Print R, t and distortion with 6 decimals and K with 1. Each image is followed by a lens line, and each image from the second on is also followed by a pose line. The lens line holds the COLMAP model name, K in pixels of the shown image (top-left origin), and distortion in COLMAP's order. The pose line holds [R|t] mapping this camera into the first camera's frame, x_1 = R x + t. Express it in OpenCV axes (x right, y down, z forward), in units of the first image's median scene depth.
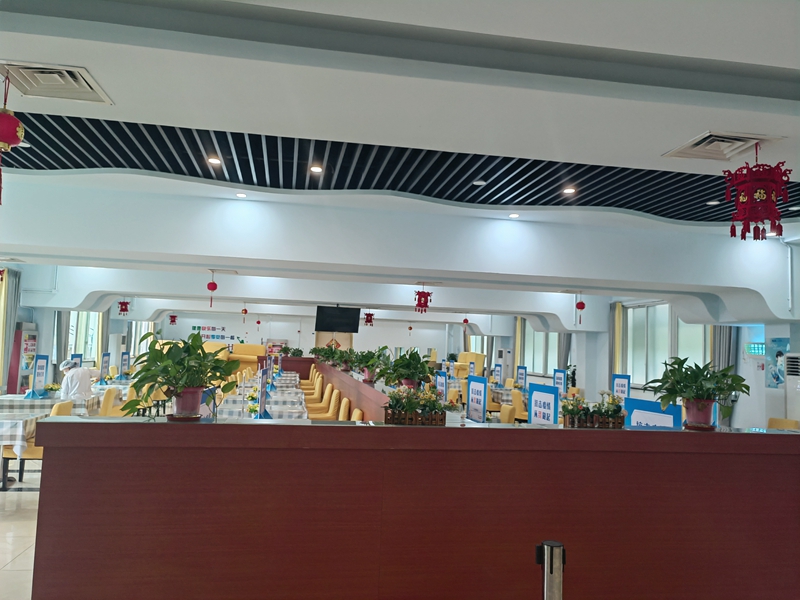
lens RADIAL K [[632.7, 0, 400.0], [0, 632.7, 300.0], [0, 0, 1]] dist [0.060139, -0.000127]
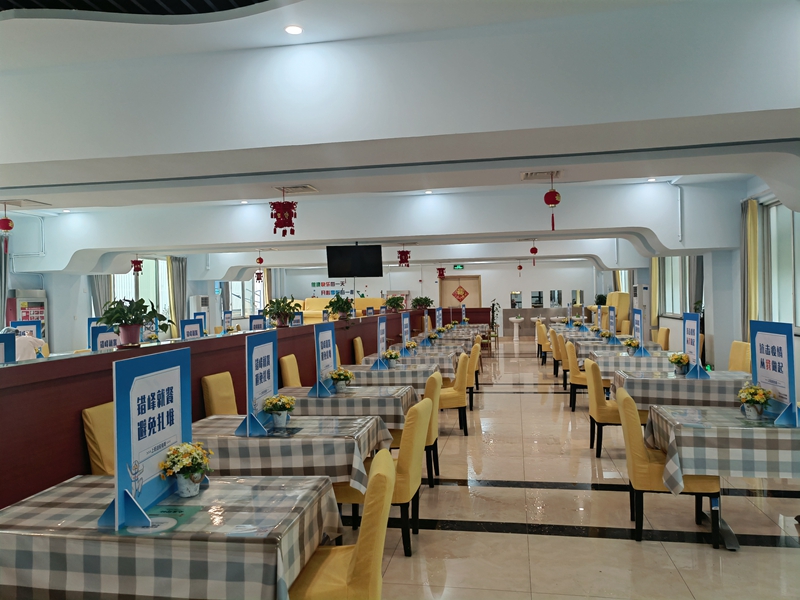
lens RADIAL K [[632.7, 0, 400.0], [0, 632.7, 300.0], [0, 0, 1]] dist [0.060139, -0.000127]
pose [[0.937941, -0.058902, -0.341757, 0.220589], [0.085226, 0.994398, 0.062516, 0.032786], [0.336160, -0.087763, 0.937707, 0.255908]]
